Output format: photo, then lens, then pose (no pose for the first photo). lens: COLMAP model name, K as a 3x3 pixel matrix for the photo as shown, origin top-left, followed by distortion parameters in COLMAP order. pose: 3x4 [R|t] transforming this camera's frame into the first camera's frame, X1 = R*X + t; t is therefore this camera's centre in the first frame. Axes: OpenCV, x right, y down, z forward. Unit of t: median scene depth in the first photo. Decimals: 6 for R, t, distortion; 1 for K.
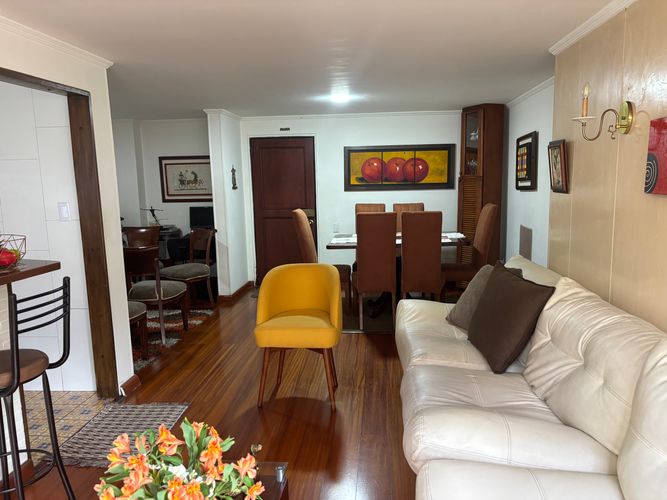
lens RADIAL K [[504.1, 0, 335.8], [0, 504.1, 249.5], [0, 0, 1]] dist [0.034043, -0.033826]
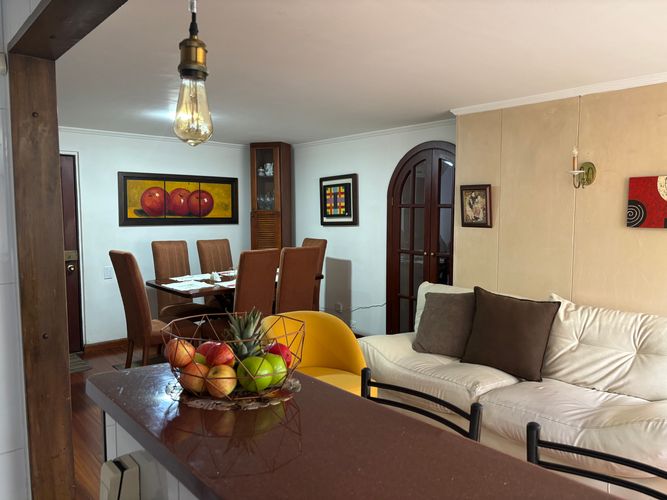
lens RADIAL K [[504.1, 0, 333.8], [0, 504.1, 249.1], [0, 0, 1]] dist [0.034043, -0.033826]
pose [[0.696948, -0.031066, 0.716448, -1.144591], [0.082359, 0.995918, -0.036934, -0.074280], [-0.712376, 0.084748, 0.696662, 0.689138]]
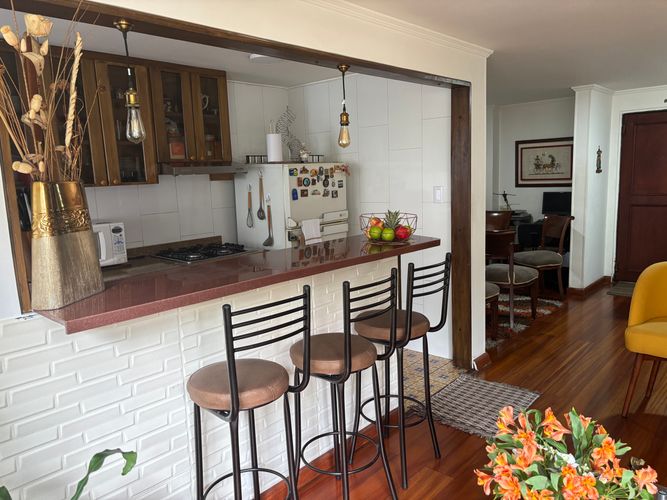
lens RADIAL K [[504.1, 0, 334.9], [0, 504.1, 250.8], [0, 0, 1]] dist [0.034043, -0.033826]
pose [[0.794682, 0.084081, -0.601174, -0.021051], [-0.065073, 0.996454, 0.053346, 0.002102], [0.603527, -0.003273, 0.797336, -0.010675]]
